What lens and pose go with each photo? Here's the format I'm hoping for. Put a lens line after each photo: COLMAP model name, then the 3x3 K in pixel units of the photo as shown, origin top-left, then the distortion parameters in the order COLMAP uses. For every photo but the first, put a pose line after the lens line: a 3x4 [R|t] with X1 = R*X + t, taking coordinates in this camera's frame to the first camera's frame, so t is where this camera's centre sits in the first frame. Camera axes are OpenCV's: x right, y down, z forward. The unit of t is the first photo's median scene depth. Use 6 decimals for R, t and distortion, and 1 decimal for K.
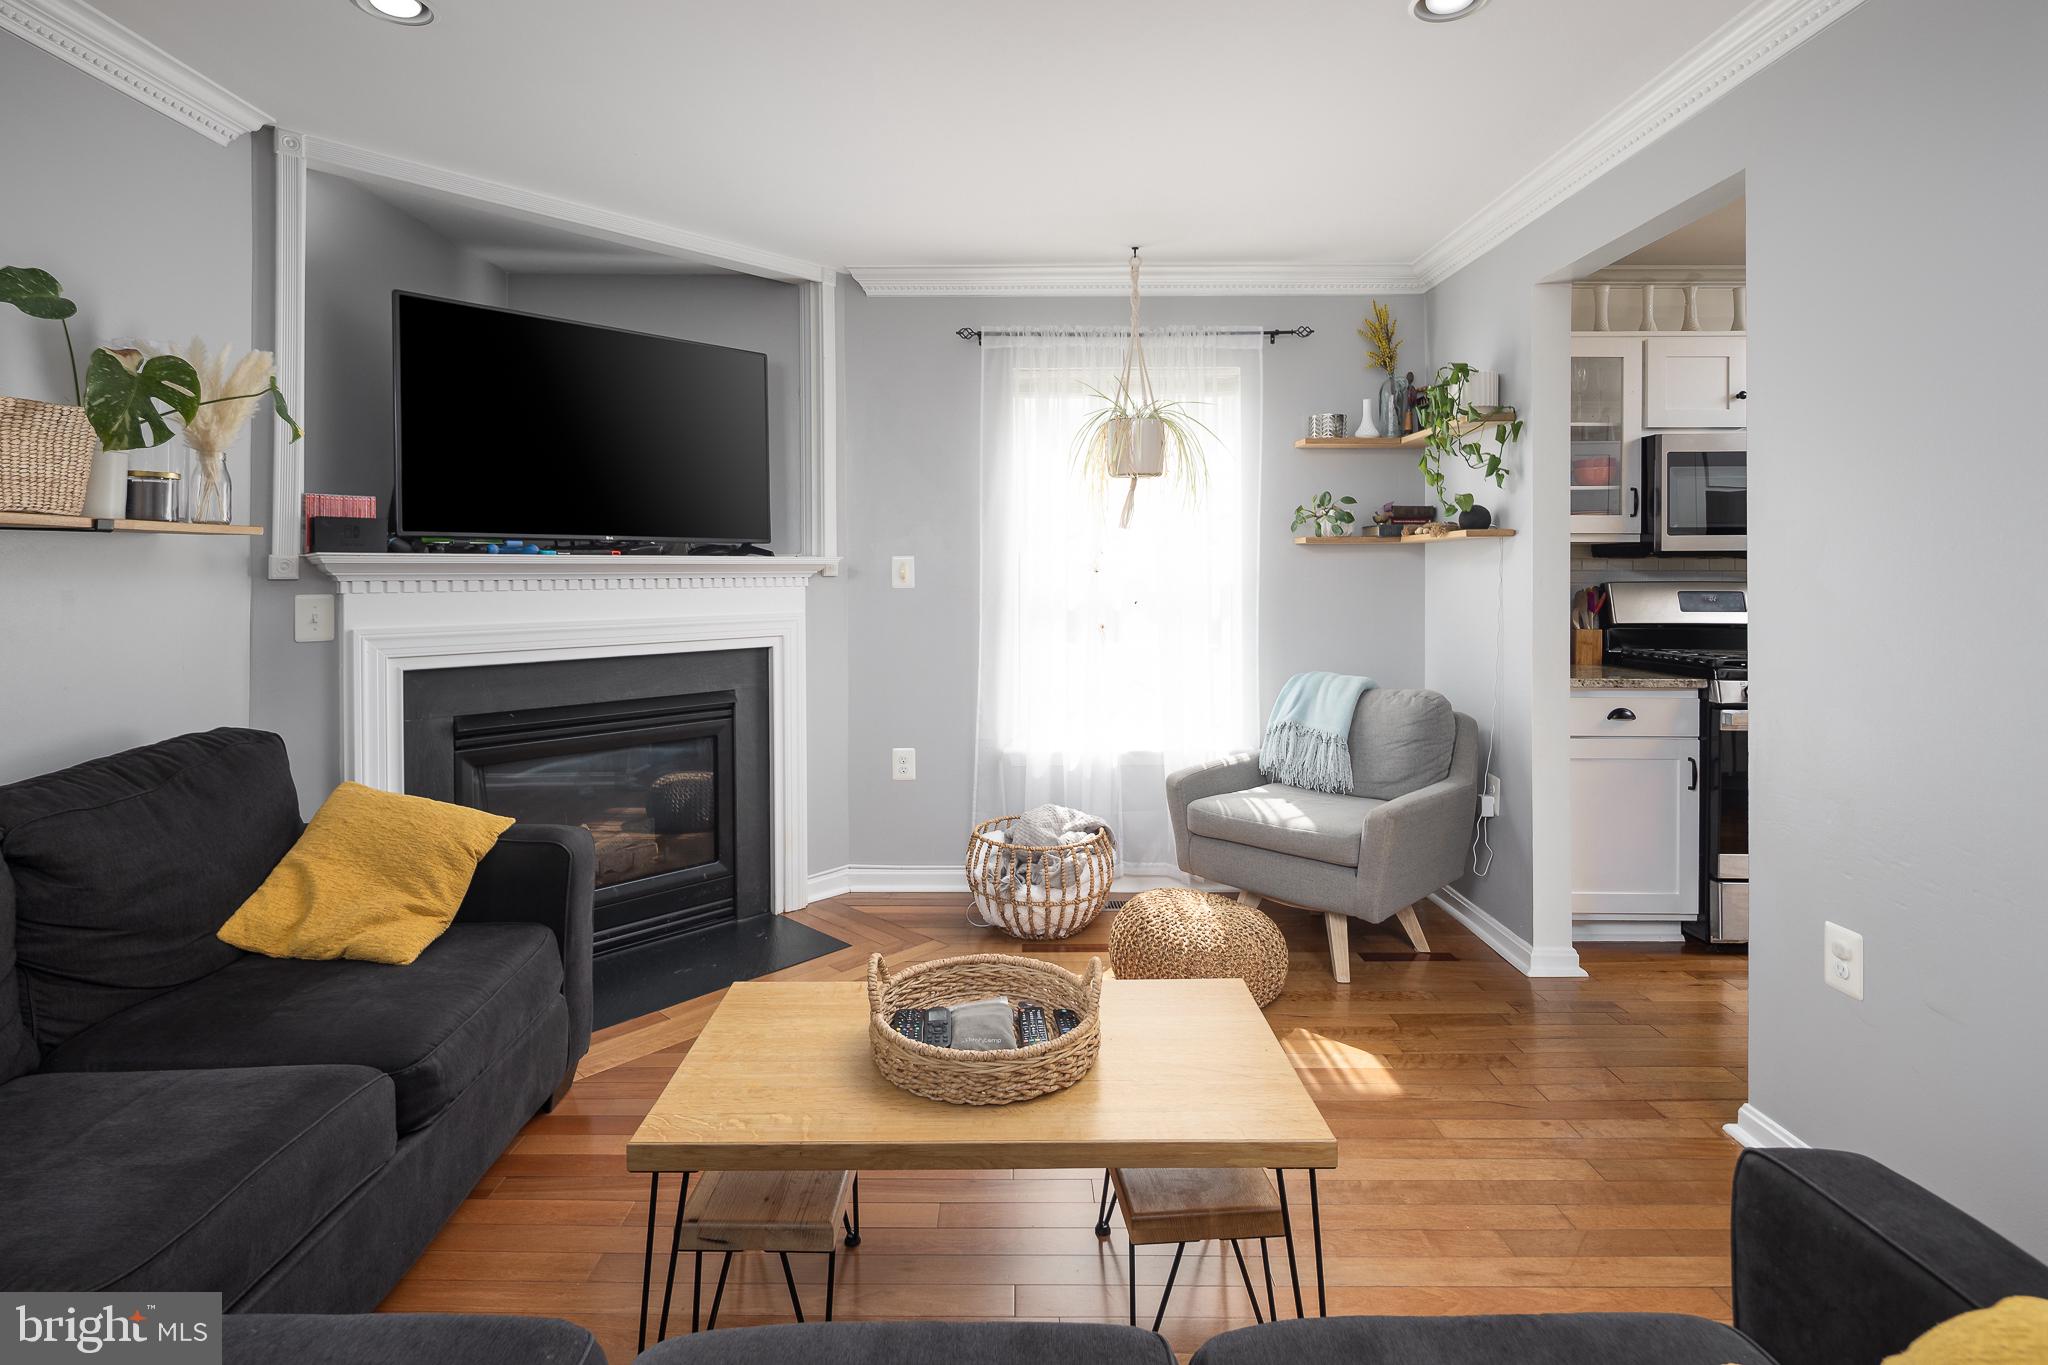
lens RADIAL K [[1001.1, 0, 1002.6], [0, 1001.1, 576.3], [0, 0, 1]] dist [0.008317, -0.004555]
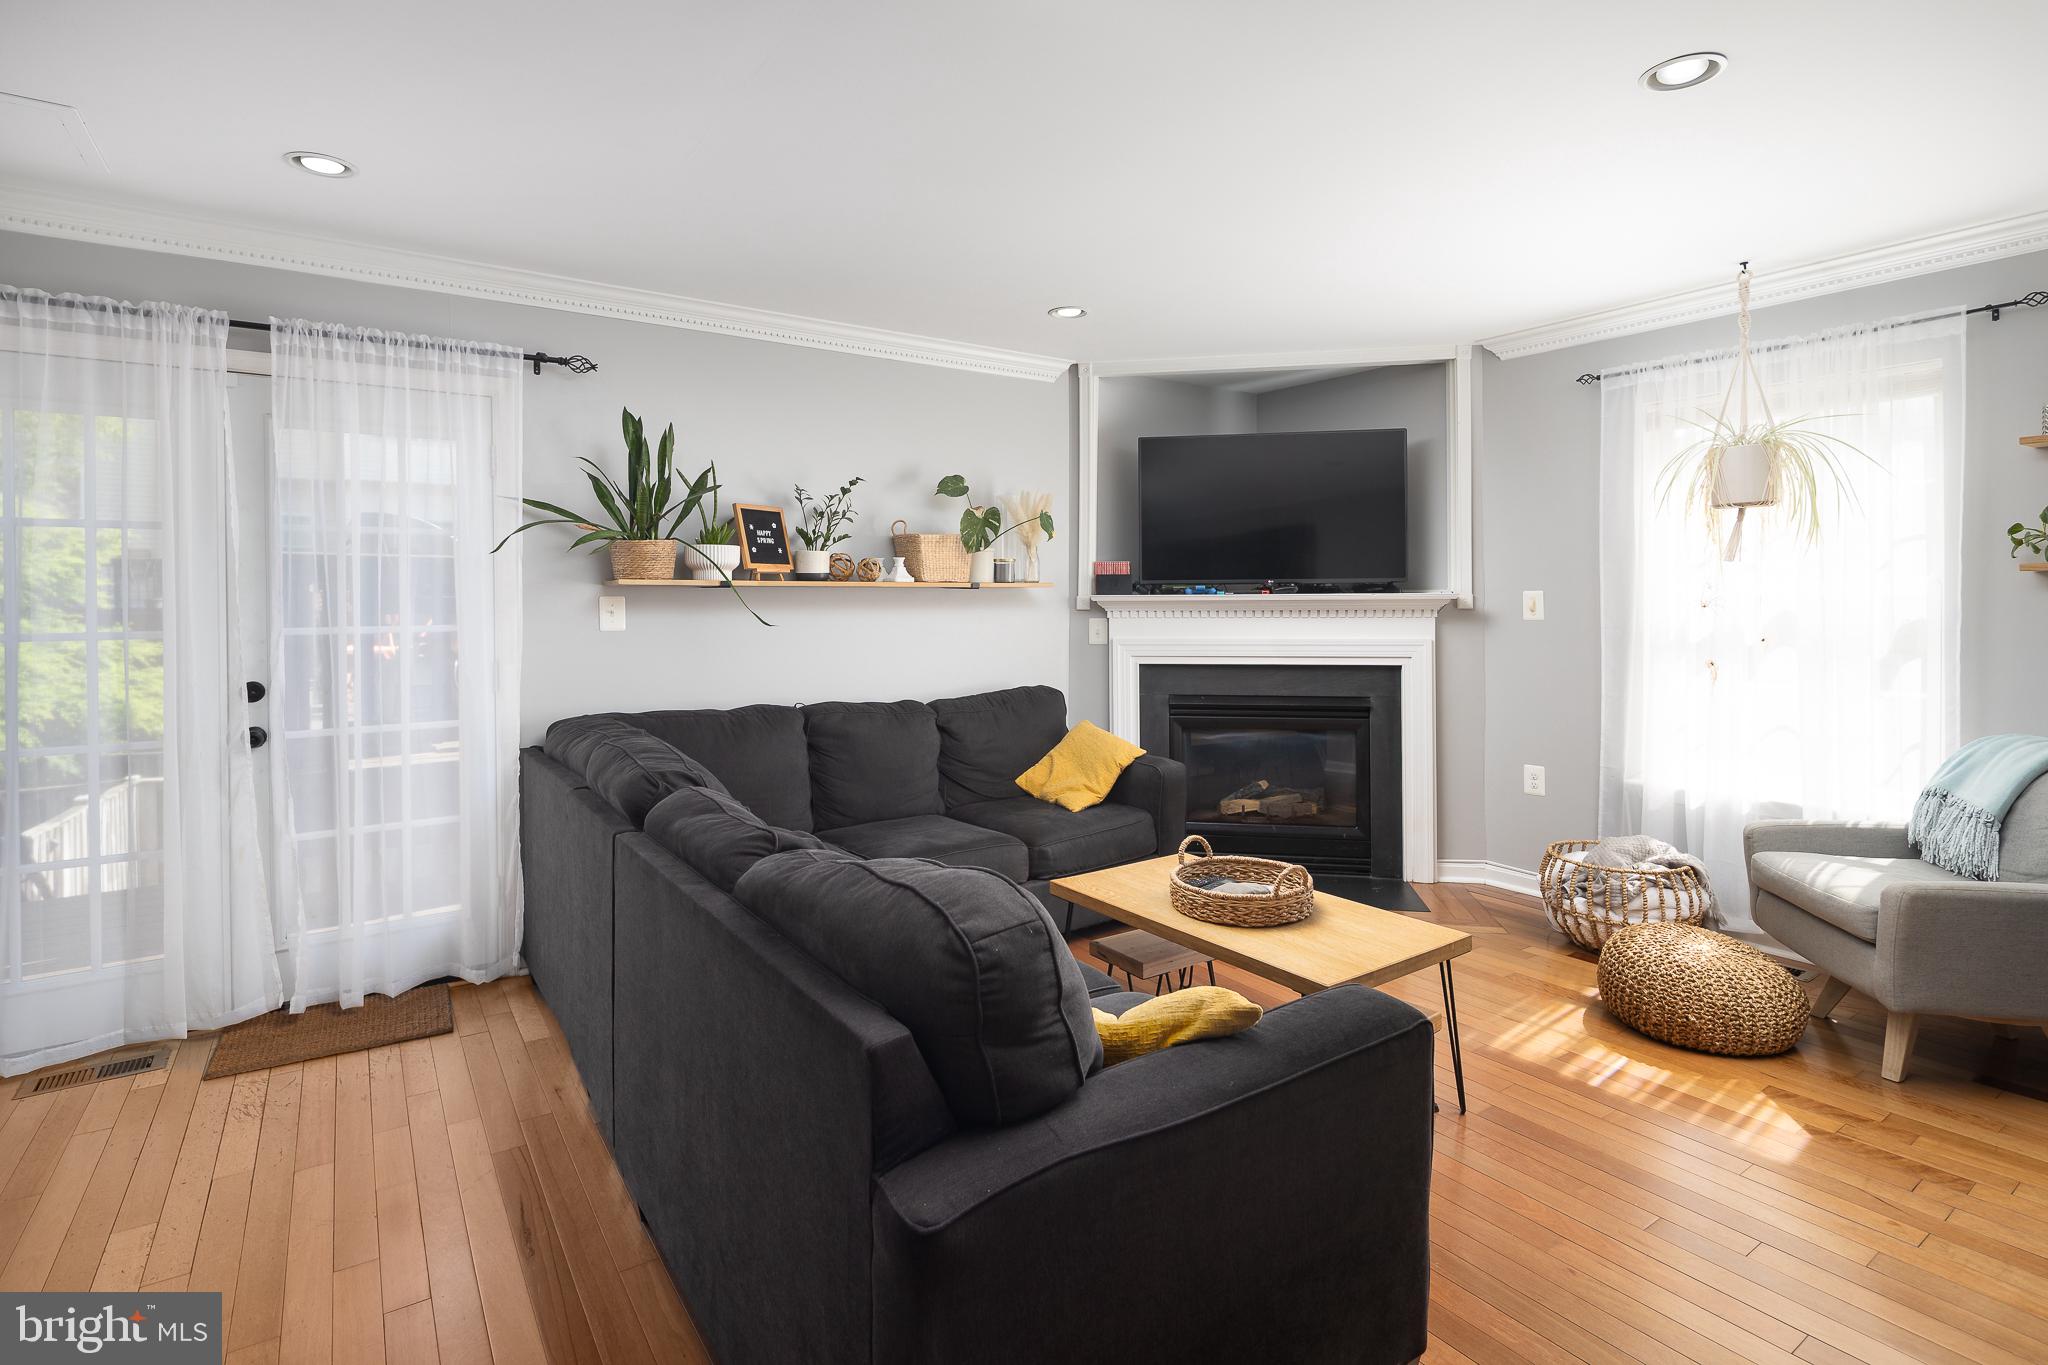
lens RADIAL K [[1001.1, 0, 1014.9], [0, 1001.1, 616.5], [0, 0, 1]] dist [0.008317, -0.004555]
pose [[0.569306, 0.013572, -0.822013, 0.561104], [-0.001224, 0.999877, 0.015661, -0.010396], [0.822124, -0.007910, 0.569253, -0.110457]]
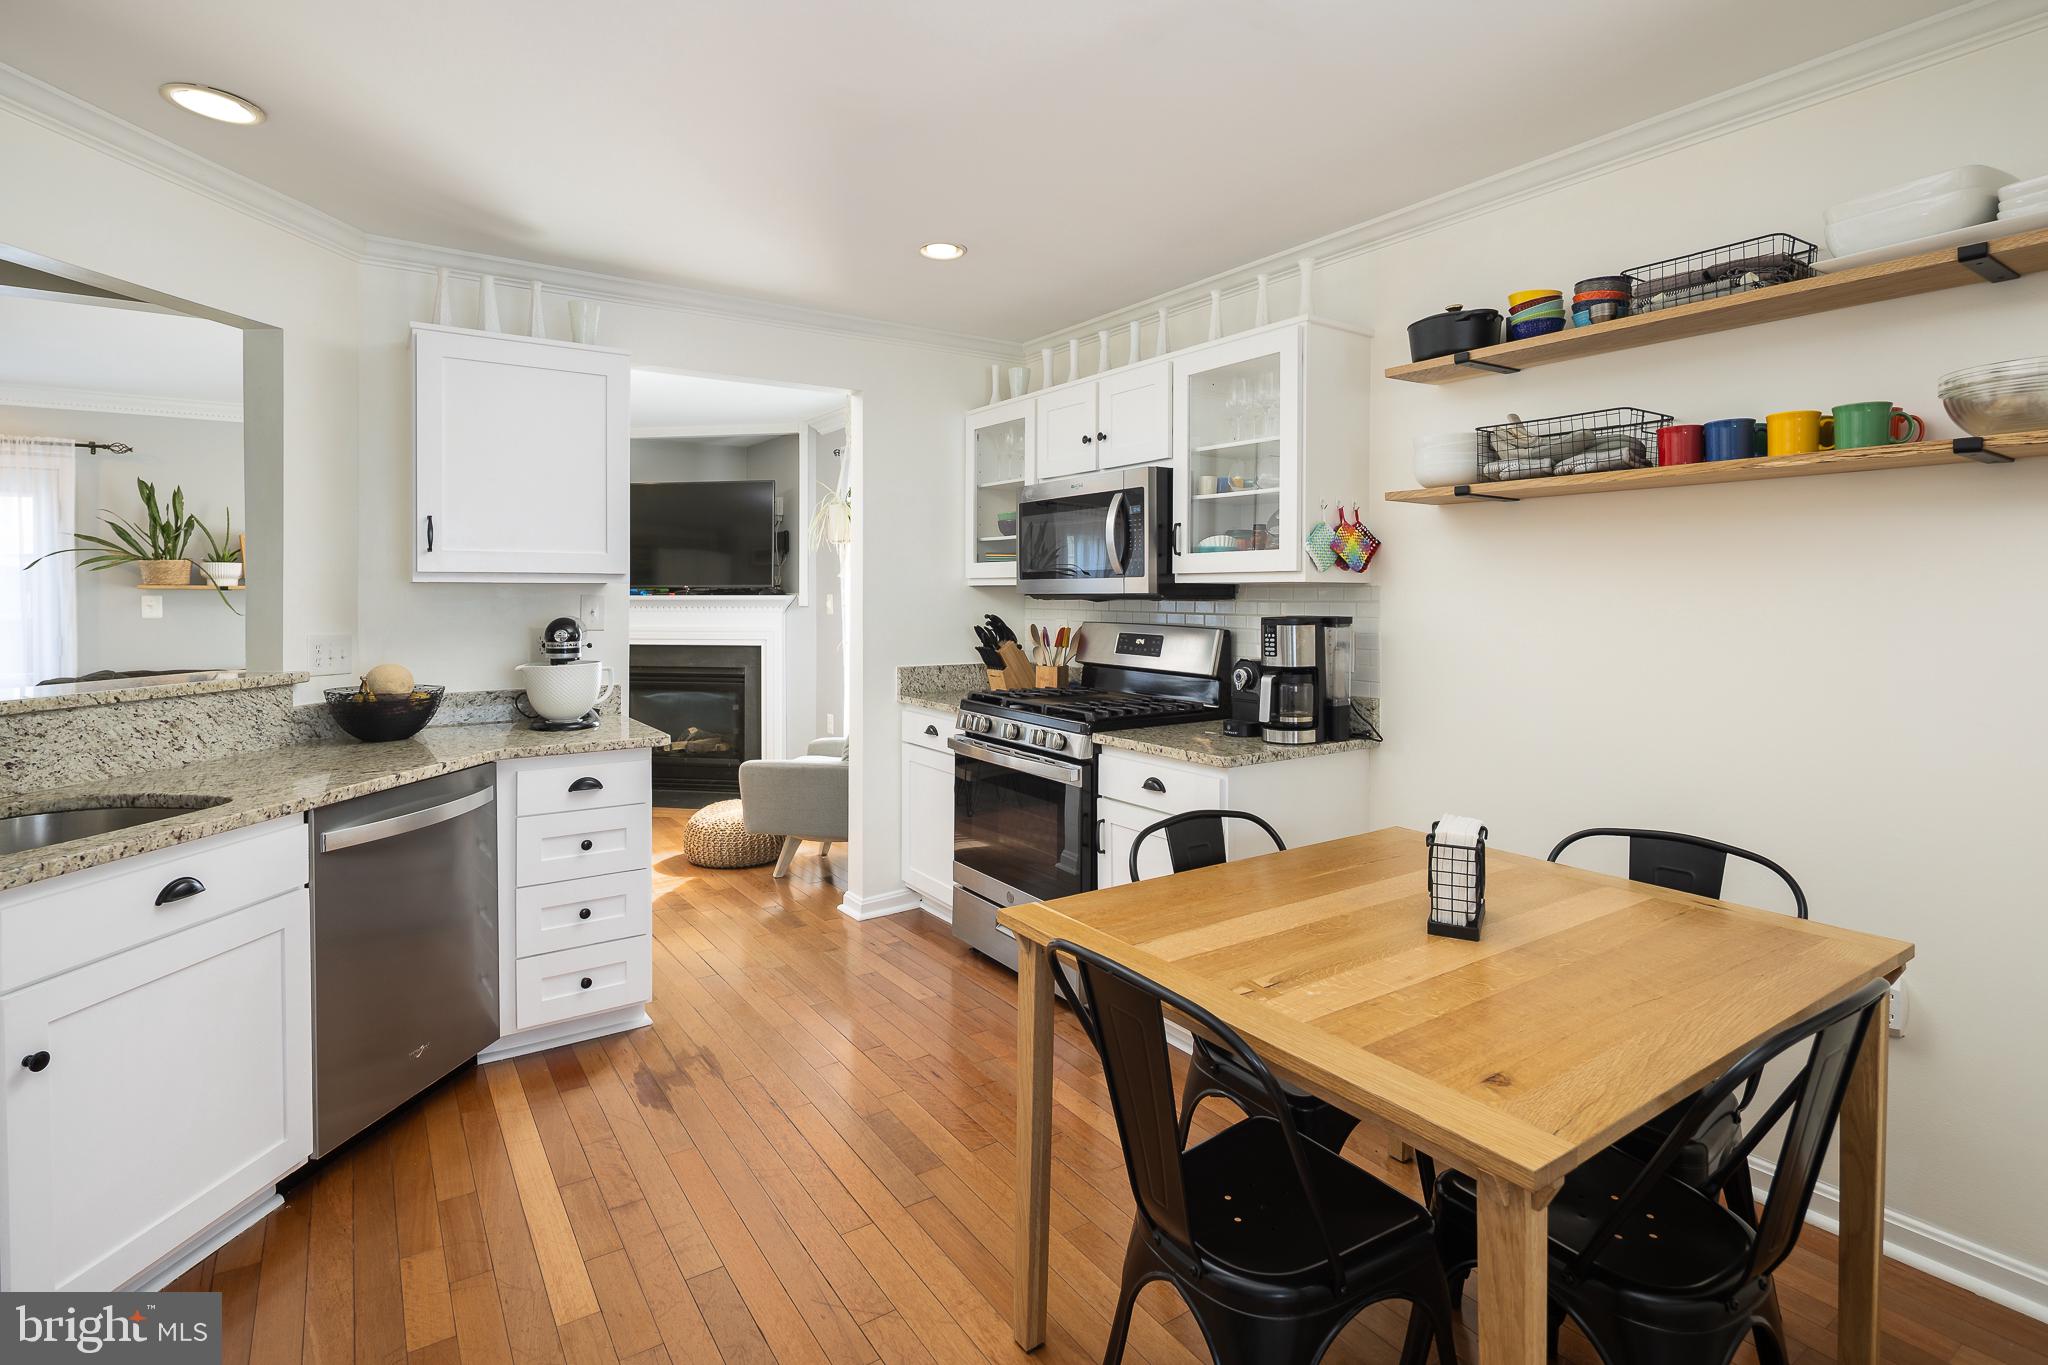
lens RADIAL K [[1001.1, 0, 995.9], [0, 1001.1, 591.1], [0, 0, 1]] dist [0.008317, -0.004555]
pose [[0.559382, 0.000916, -0.828910, 1.595778], [-0.005340, 0.999983, -0.002498, -0.025932], [0.828893, 0.005824, 0.559377, 0.380490]]
